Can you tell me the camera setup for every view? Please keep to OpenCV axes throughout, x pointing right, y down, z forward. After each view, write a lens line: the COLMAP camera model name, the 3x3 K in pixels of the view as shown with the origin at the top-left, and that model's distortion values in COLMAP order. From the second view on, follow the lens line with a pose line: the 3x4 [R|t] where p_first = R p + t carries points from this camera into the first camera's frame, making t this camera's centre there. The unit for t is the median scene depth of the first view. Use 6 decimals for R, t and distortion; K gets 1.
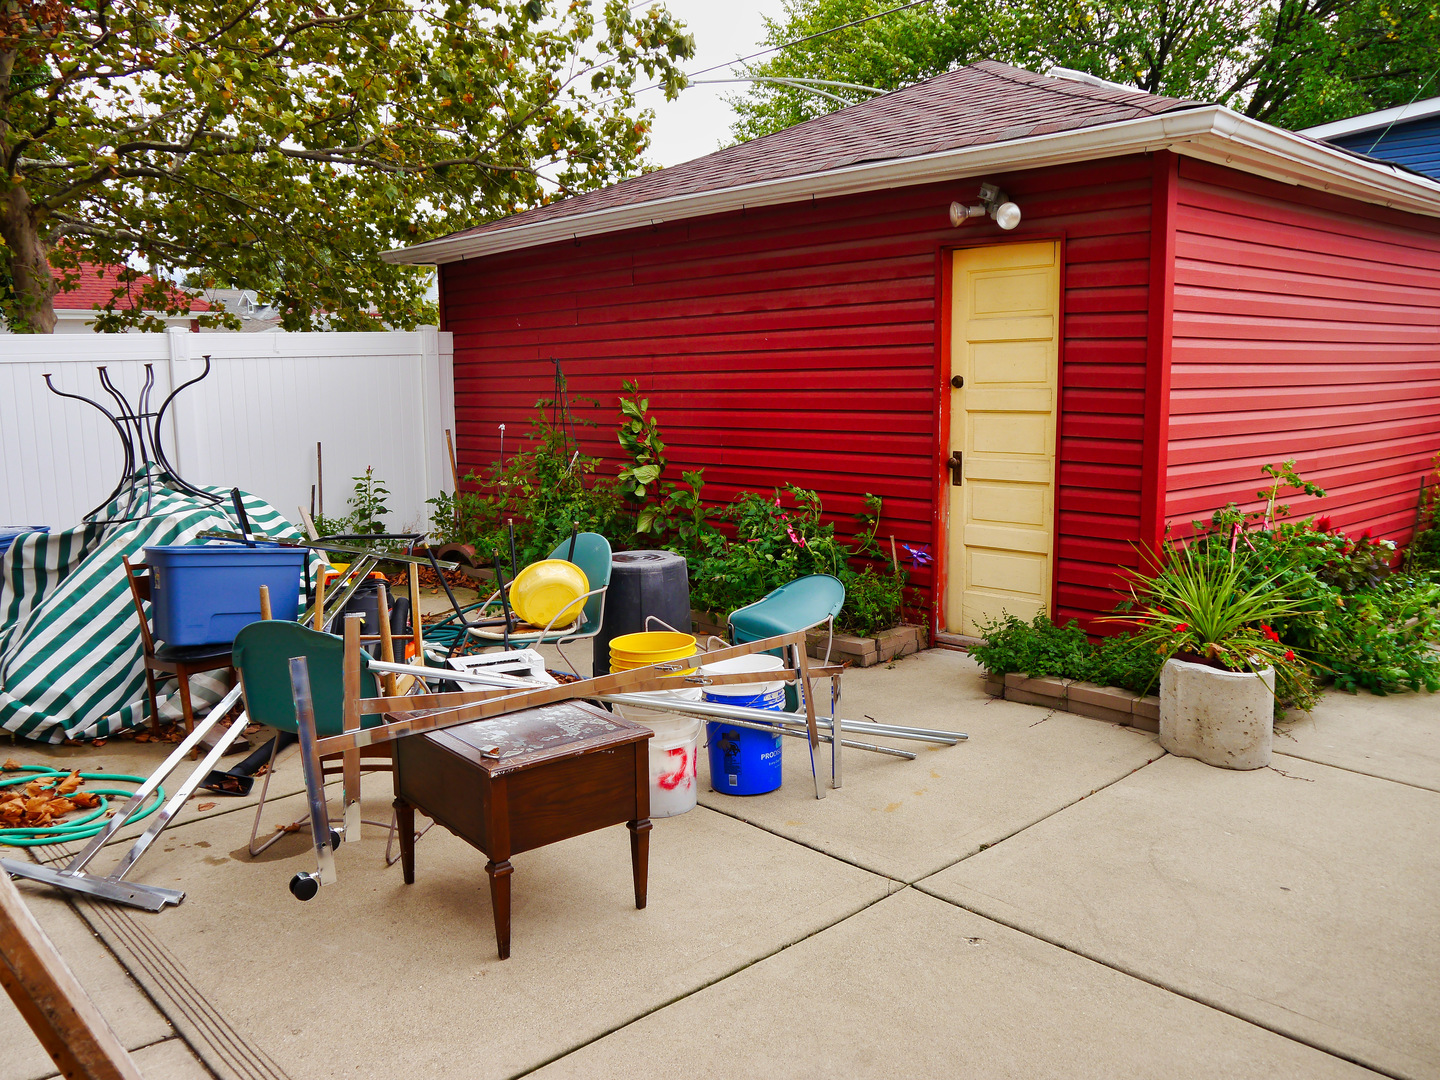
lens RADIAL K [[1176.2, 0, 720.0], [0, 1176.2, 539.2], [0, 0, 1]] dist [-0.043331, 0.015908]
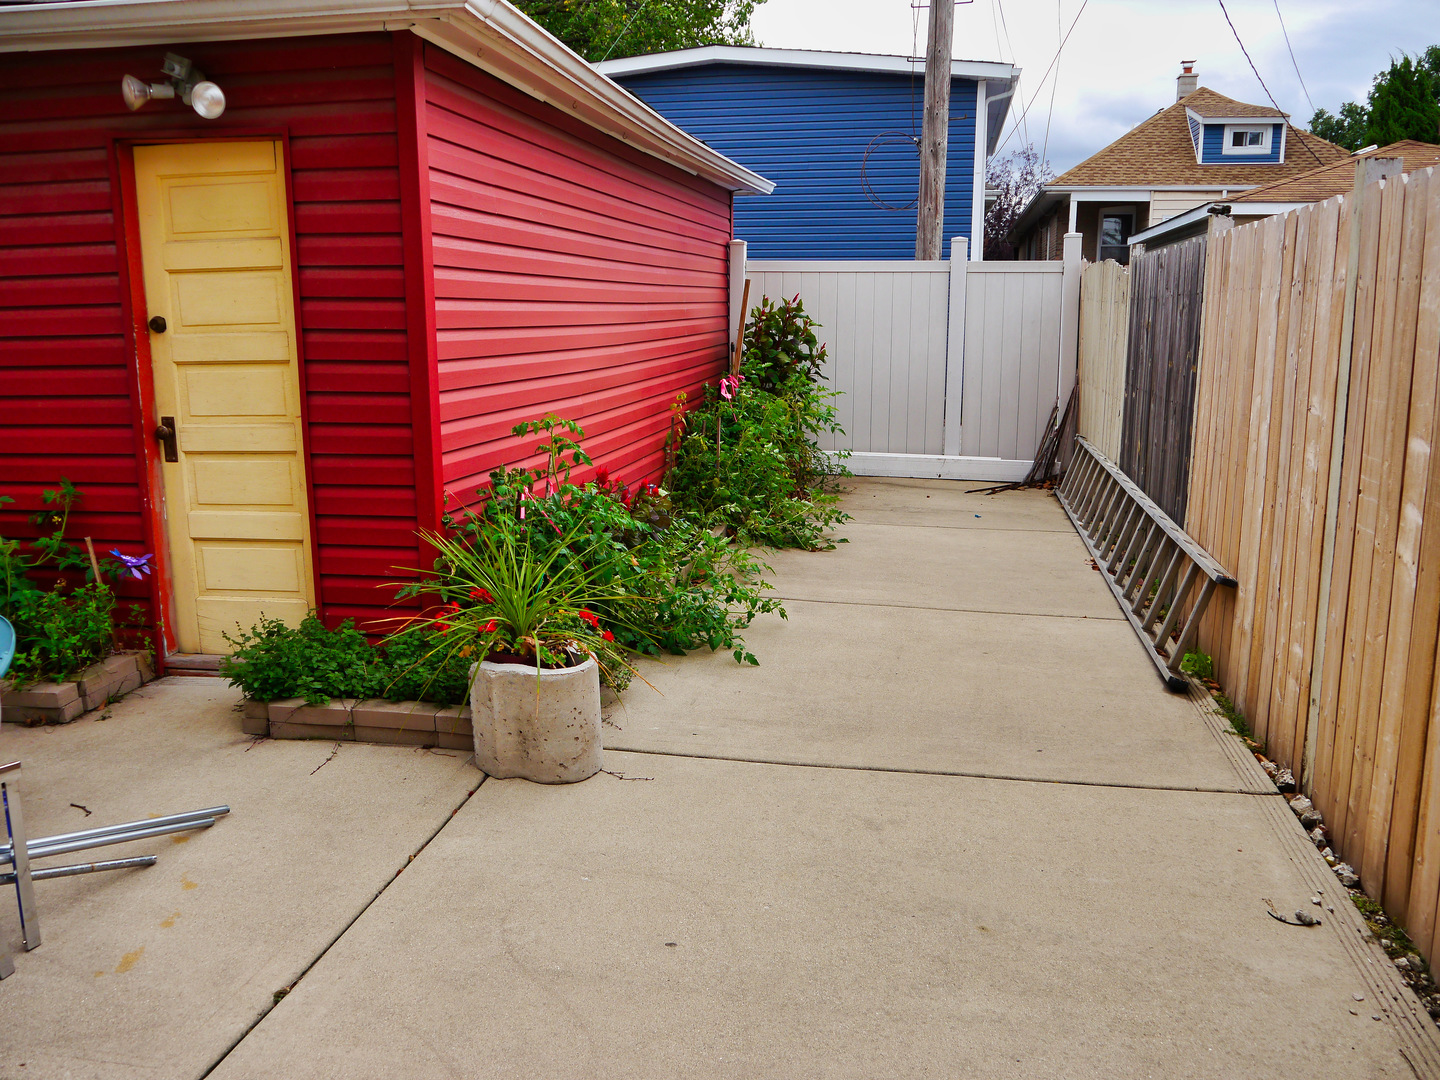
lens RADIAL K [[1176.2, 0, 724.6], [0, 1176.2, 541.4], [0, 0, 1]] dist [-0.043331, 0.015908]
pose [[0.799202, -0.108514, 0.591186, 0.040493], [0.082864, 0.994068, 0.070443, -0.020204], [-0.595323, -0.007310, 0.803453, 0.202417]]
